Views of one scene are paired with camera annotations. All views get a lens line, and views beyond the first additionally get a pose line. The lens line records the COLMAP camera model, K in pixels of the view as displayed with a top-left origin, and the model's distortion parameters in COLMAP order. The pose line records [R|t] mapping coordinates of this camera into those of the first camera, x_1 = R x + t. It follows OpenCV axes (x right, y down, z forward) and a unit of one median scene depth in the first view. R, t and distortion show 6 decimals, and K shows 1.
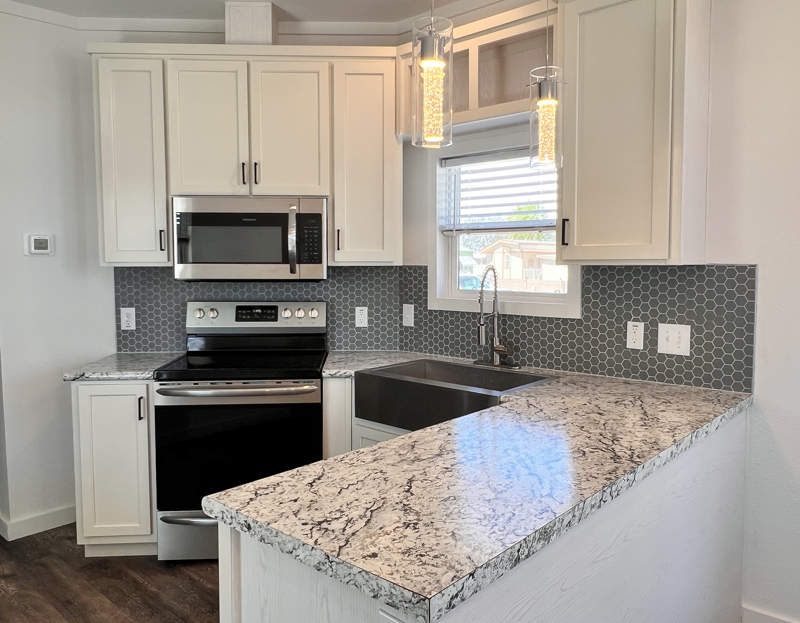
lens RADIAL K [[616.4, 0, 399.5], [0, 616.4, 306.6], [0, 0, 1]] dist [-0.005530, 0.000797]
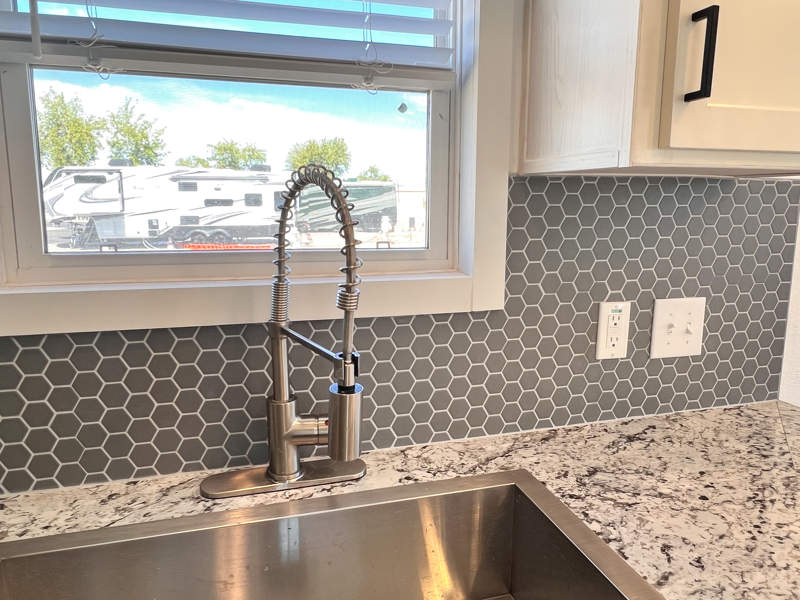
lens RADIAL K [[564.1, 0, 400.1], [0, 564.1, 299.7], [0, 0, 1]] dist [-0.013144, -0.002160]
pose [[0.529803, -0.141330, 0.836262, -0.057265], [0.056266, 0.989703, 0.131615, -0.042048], [-0.846252, -0.022677, 0.532300, 0.913978]]
